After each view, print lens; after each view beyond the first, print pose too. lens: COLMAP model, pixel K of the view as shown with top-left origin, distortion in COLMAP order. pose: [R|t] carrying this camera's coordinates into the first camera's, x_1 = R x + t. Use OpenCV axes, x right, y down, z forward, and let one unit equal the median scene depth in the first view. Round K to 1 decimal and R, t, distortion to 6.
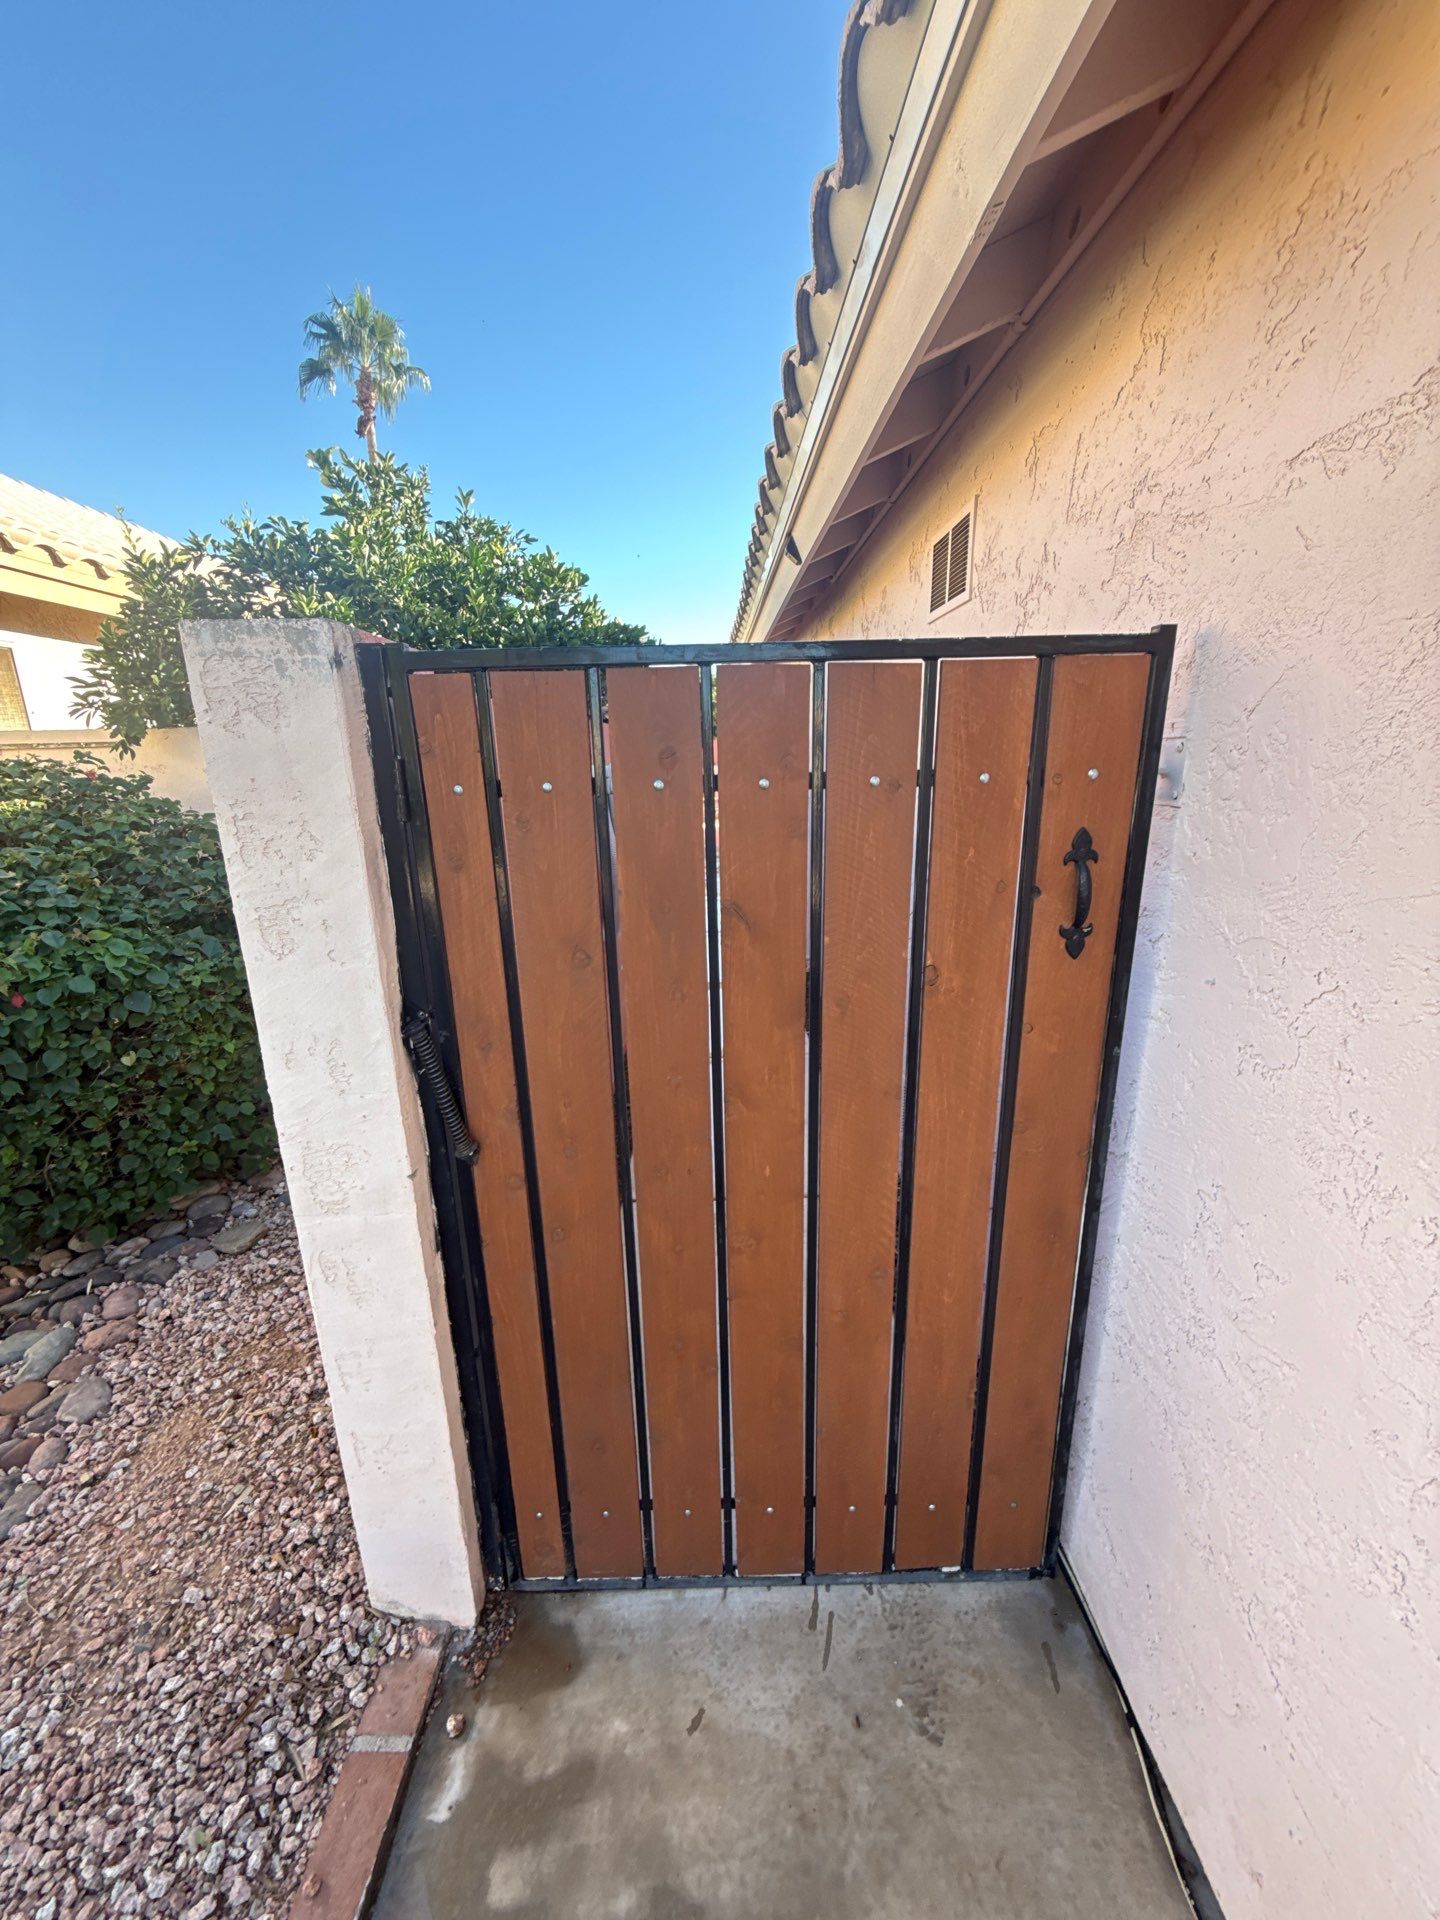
lens RADIAL K [[758.6, 0, 720.0], [0, 758.6, 960.0], [0, 0, 1]] dist [-0.000663, 0.000218]
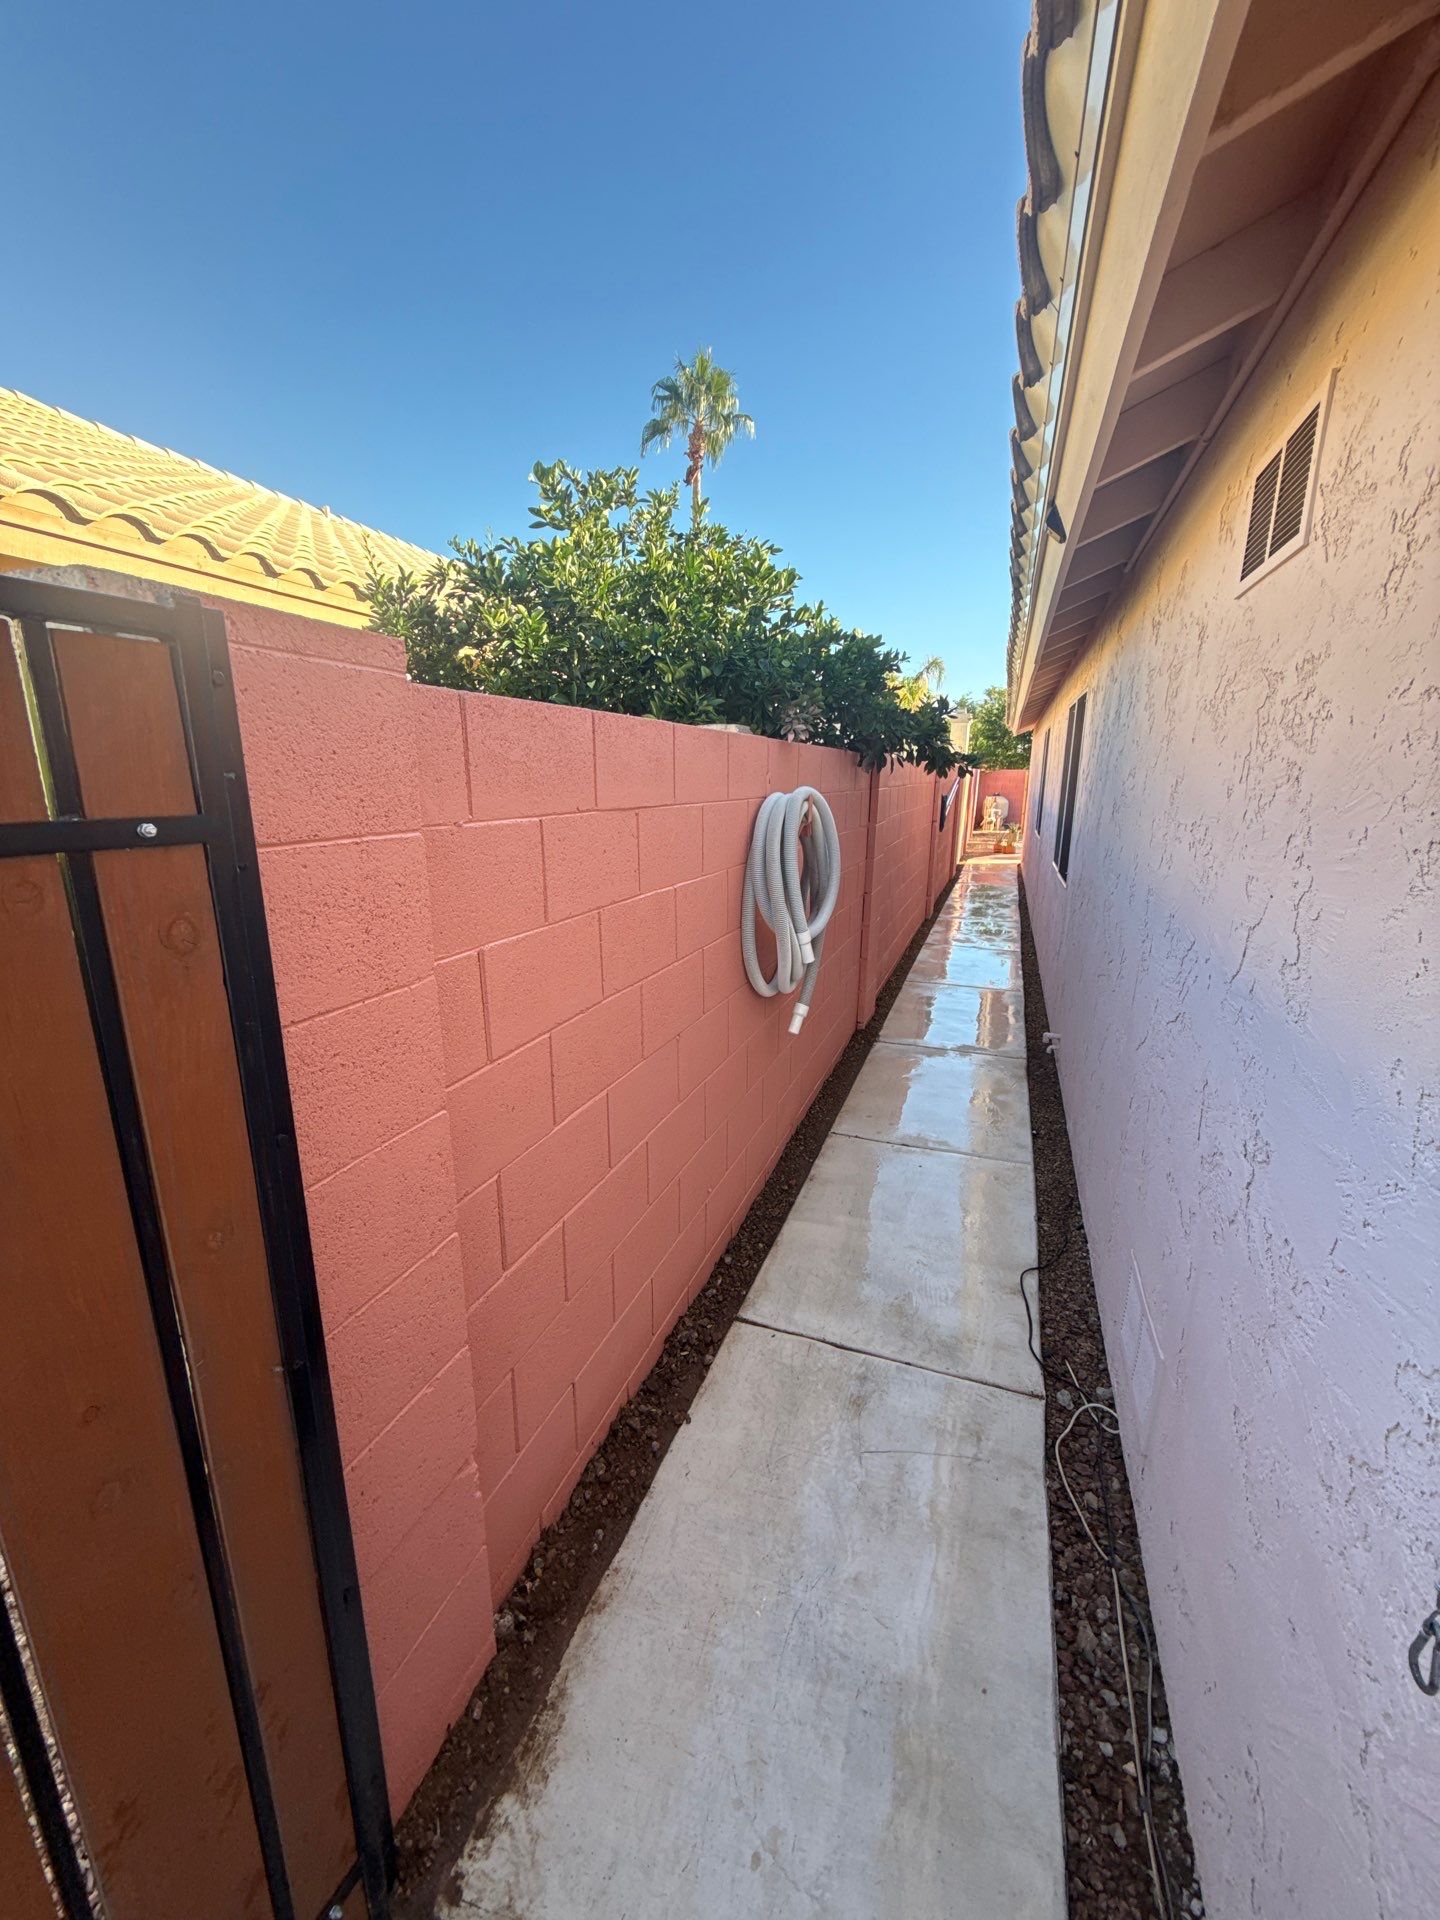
lens RADIAL K [[758.6, 0, 720.0], [0, 758.6, 960.0], [0, 0, 1]] dist [-0.000663, 0.000218]
pose [[0.933471, 0.110284, -0.341277, 0.083844], [-0.121299, 0.992555, -0.011038, -0.050043], [0.337518, 0.051700, 0.939898, 0.177269]]
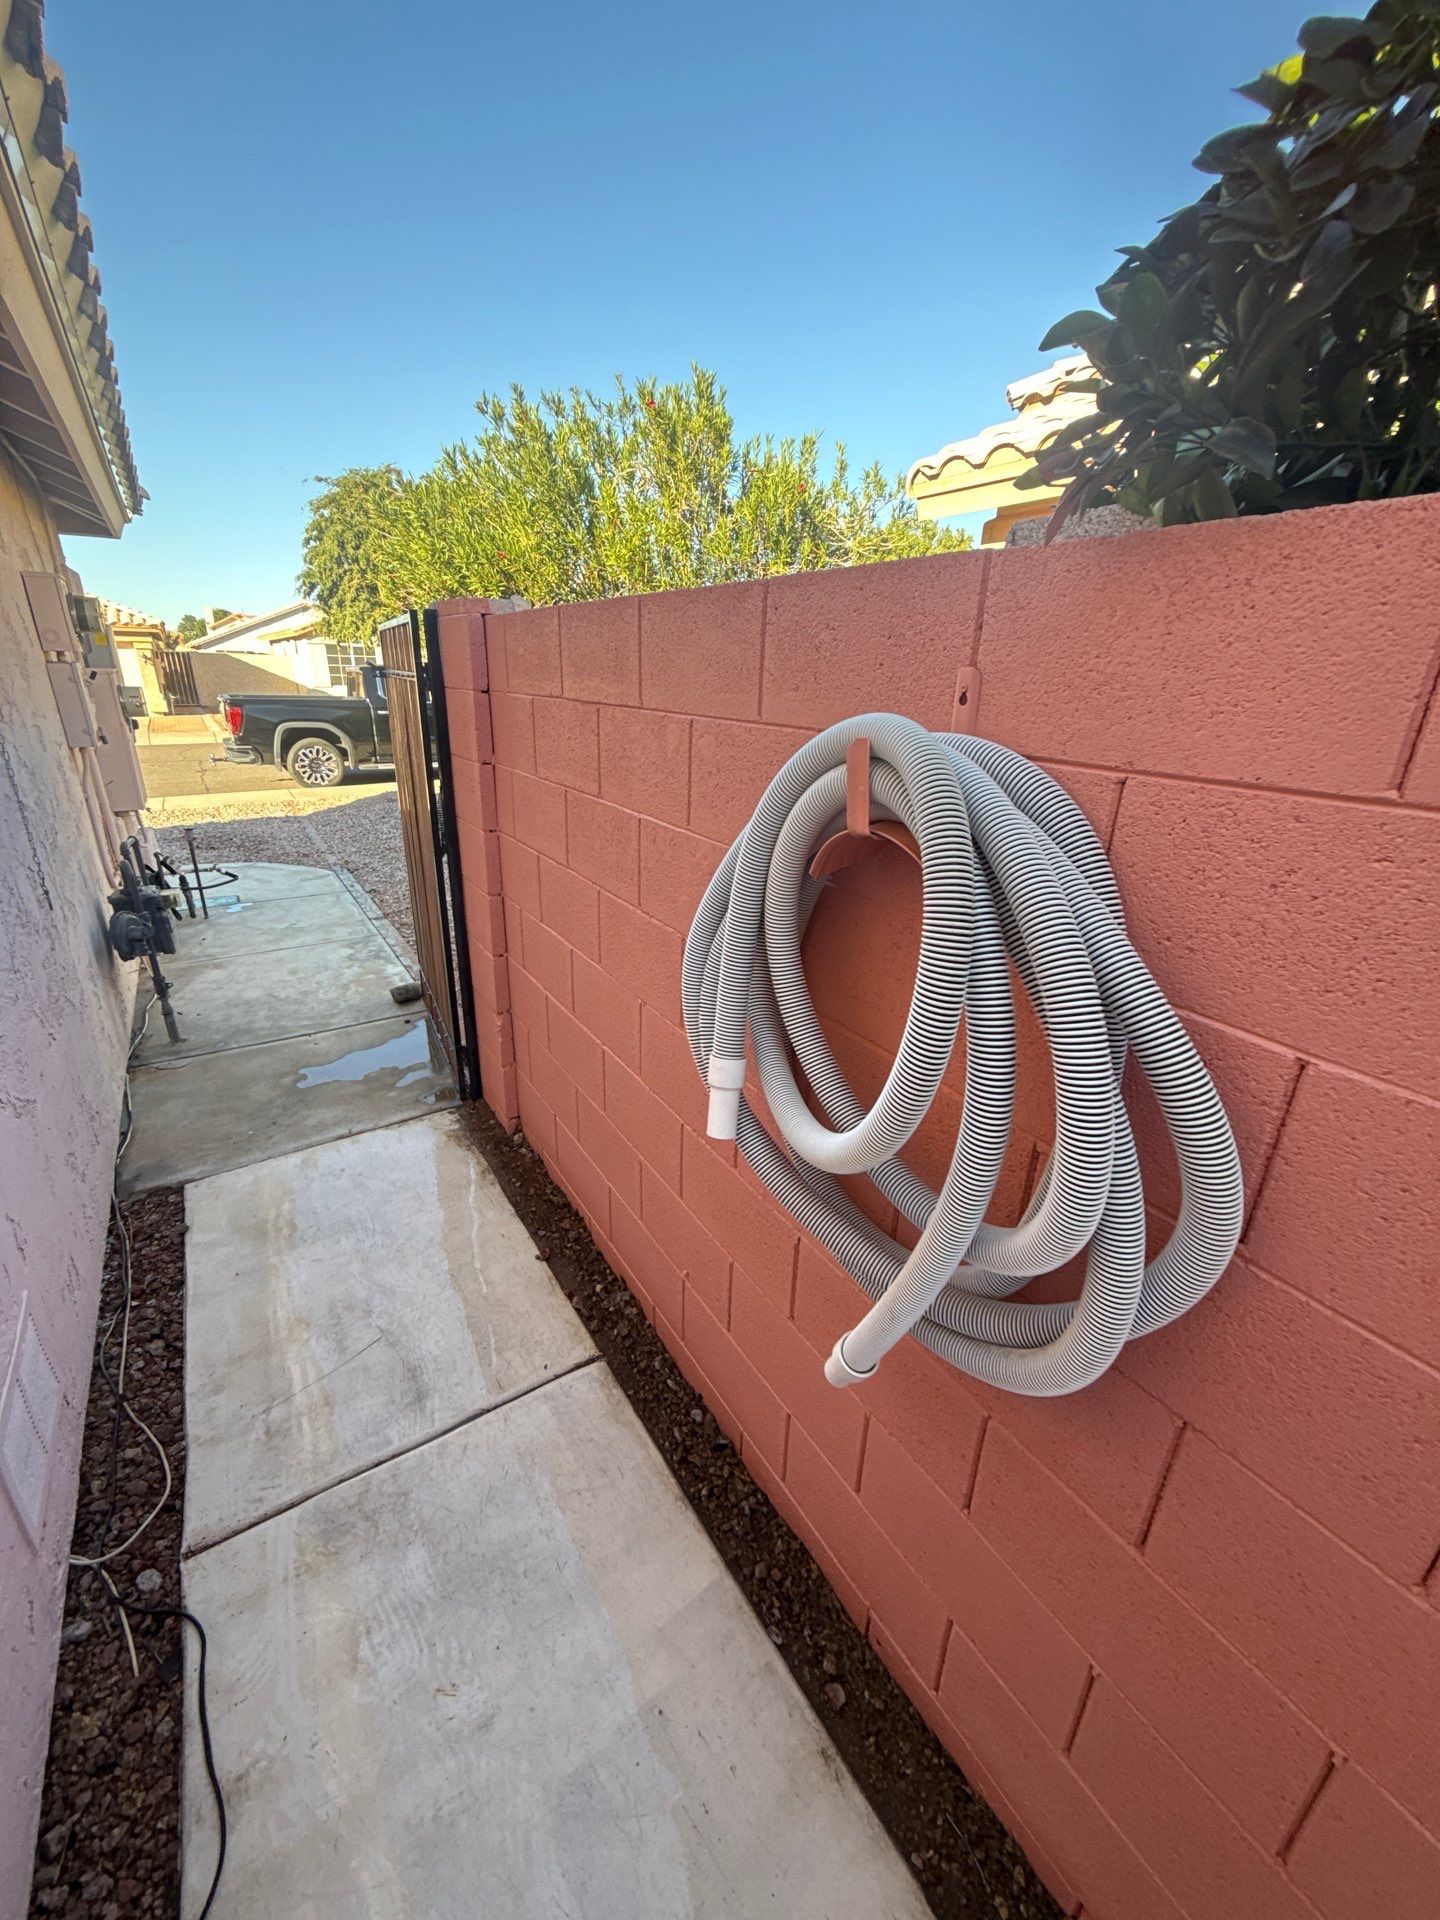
lens RADIAL K [[758.6, 0, 720.0], [0, 758.6, 960.0], [0, 0, 1]] dist [-0.000663, 0.000218]
pose [[-0.841061, 0.193318, -0.505218, 0.035812], [-0.156129, 0.807461, 0.568886, -0.441281], [0.517919, 0.557347, -0.648941, 1.558782]]
